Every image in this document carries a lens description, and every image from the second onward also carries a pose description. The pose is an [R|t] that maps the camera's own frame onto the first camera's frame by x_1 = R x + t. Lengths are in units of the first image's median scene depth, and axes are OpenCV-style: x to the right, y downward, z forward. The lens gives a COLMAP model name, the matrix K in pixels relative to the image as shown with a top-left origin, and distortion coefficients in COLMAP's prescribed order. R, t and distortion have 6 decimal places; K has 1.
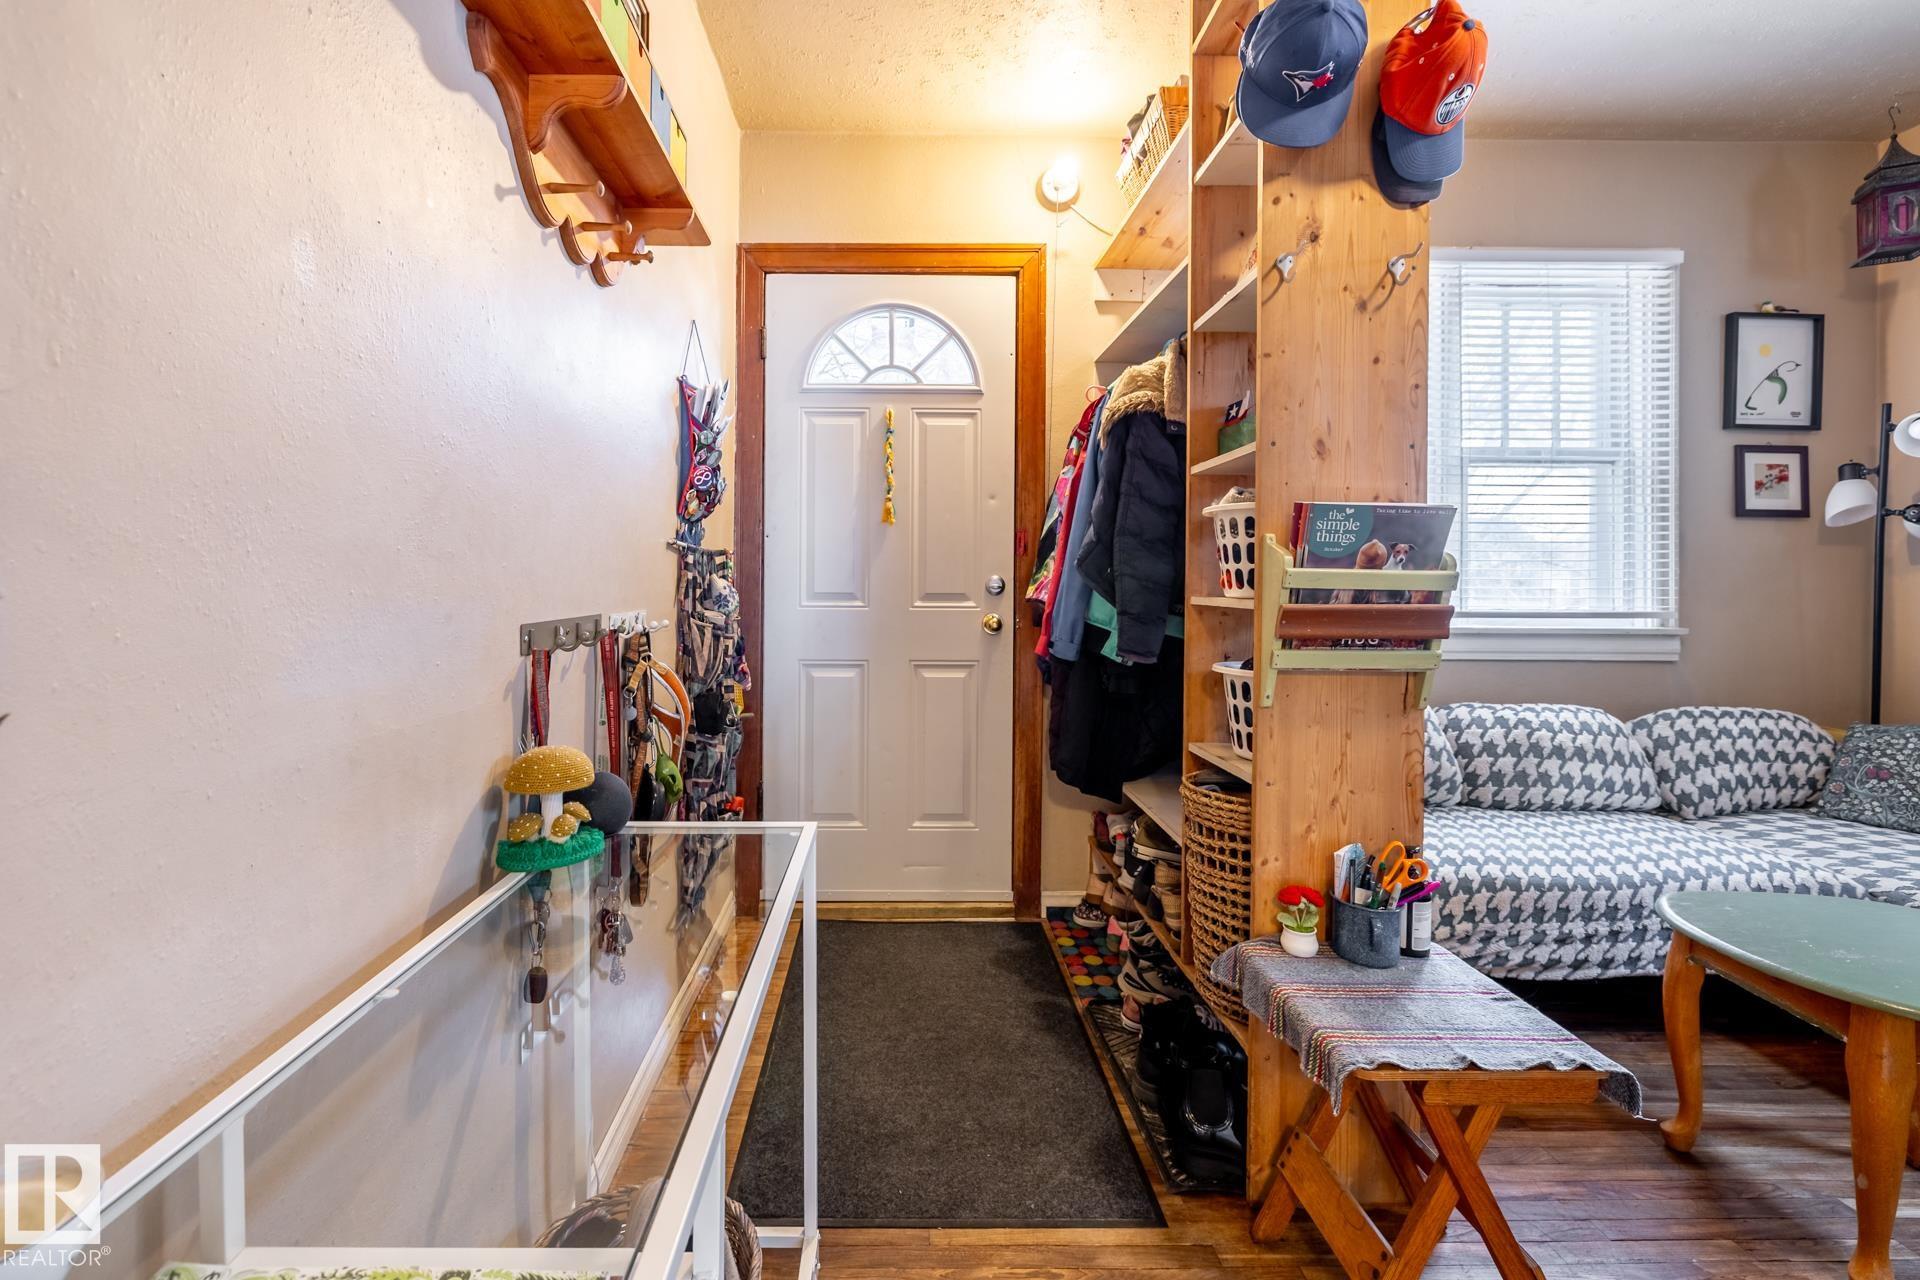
lens RADIAL K [[824.5, 0, 894.2], [0, 824.5, 547.2], [0, 0, 1]] dist [0.000572, -0.000071]
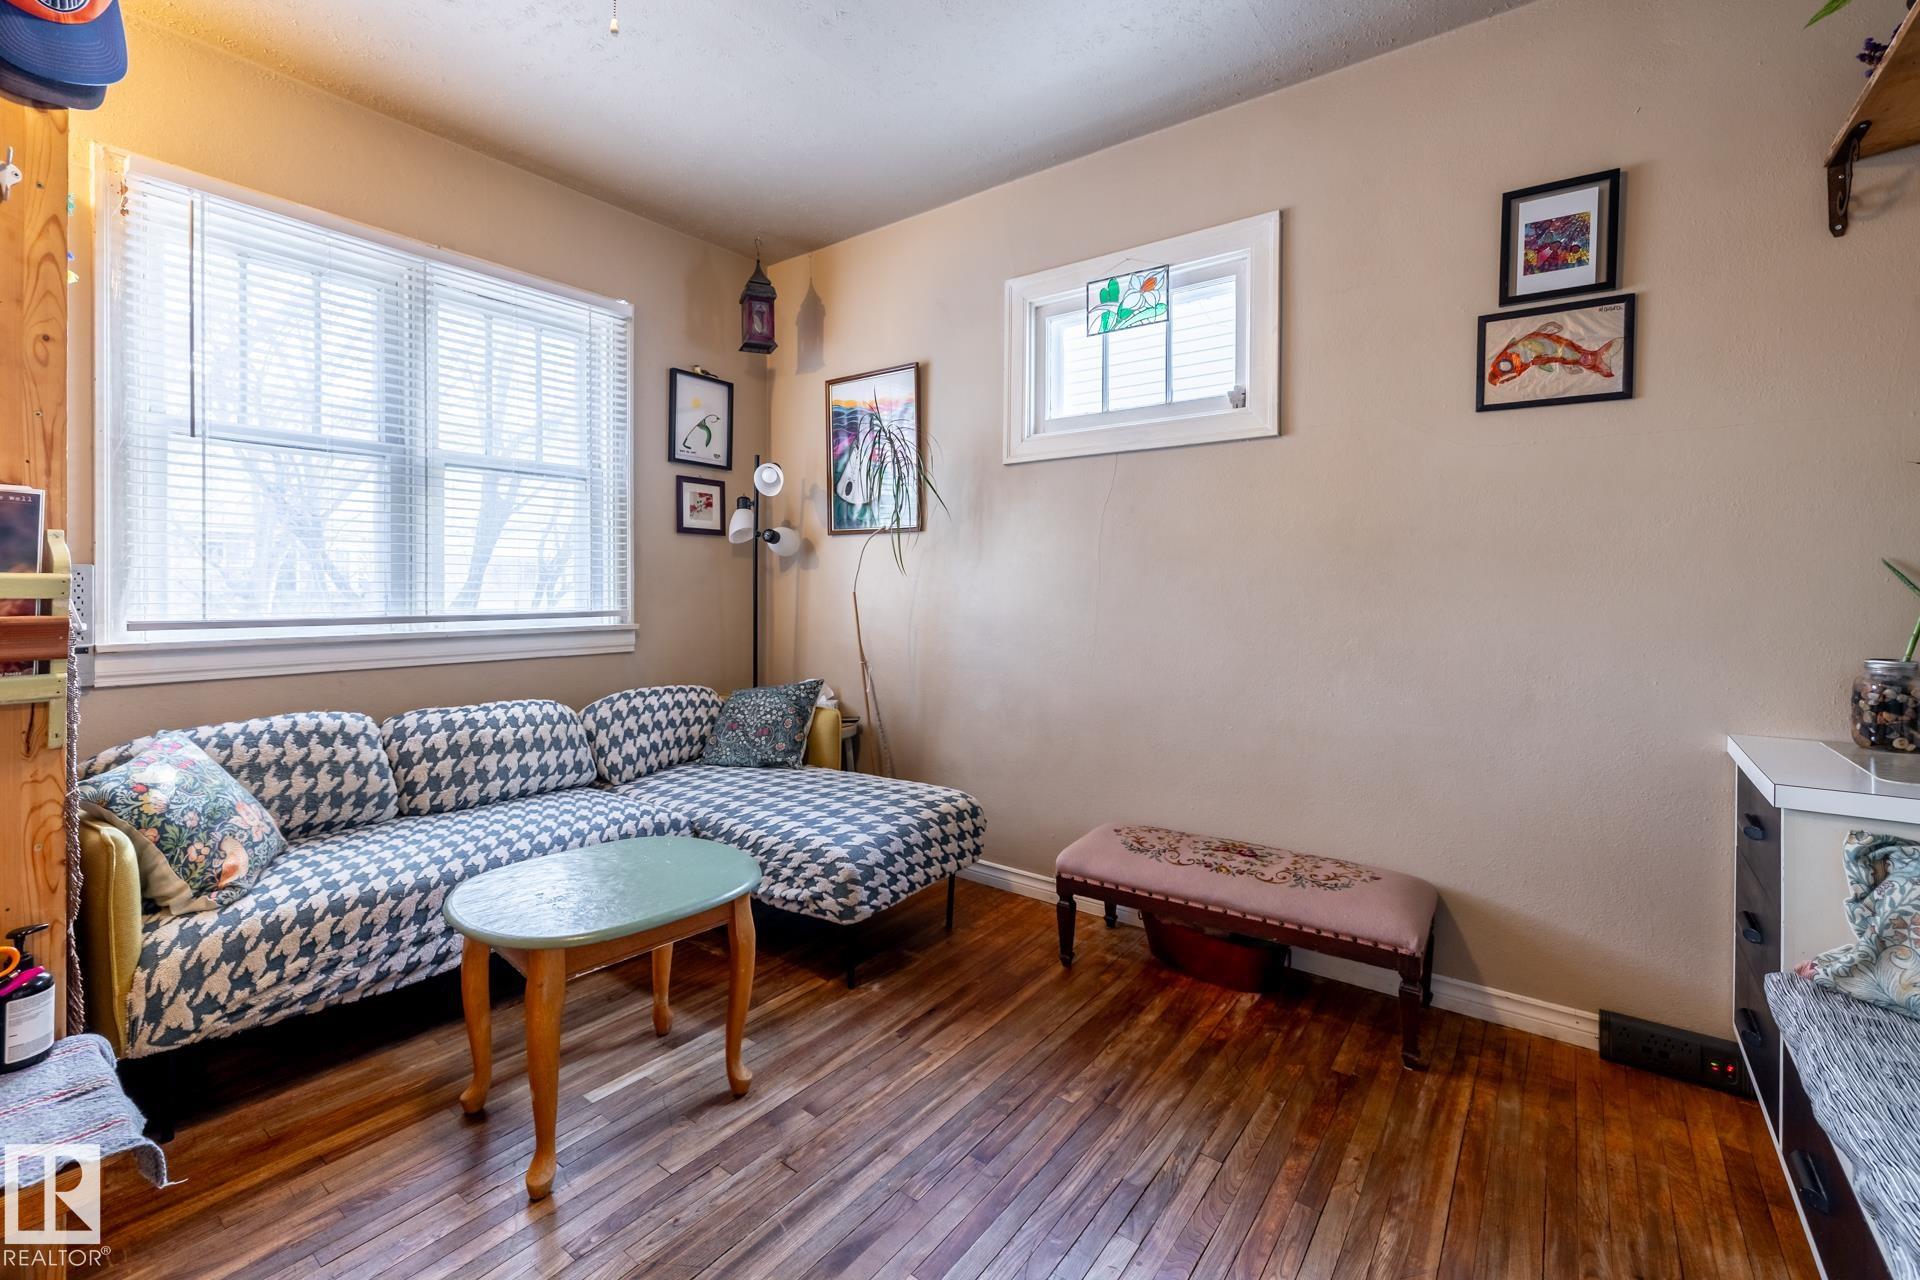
lens RADIAL K [[819.3, 0, 948.4], [0, 819.3, 547.6], [0, 0, 1]] dist [0.000910, -0.000240]
pose [[0.606203, 0.034713, 0.794552, 0.387423], [-0.031168, 0.999316, -0.019879, -0.004349], [-0.794699, -0.012714, 0.606871, -0.114456]]
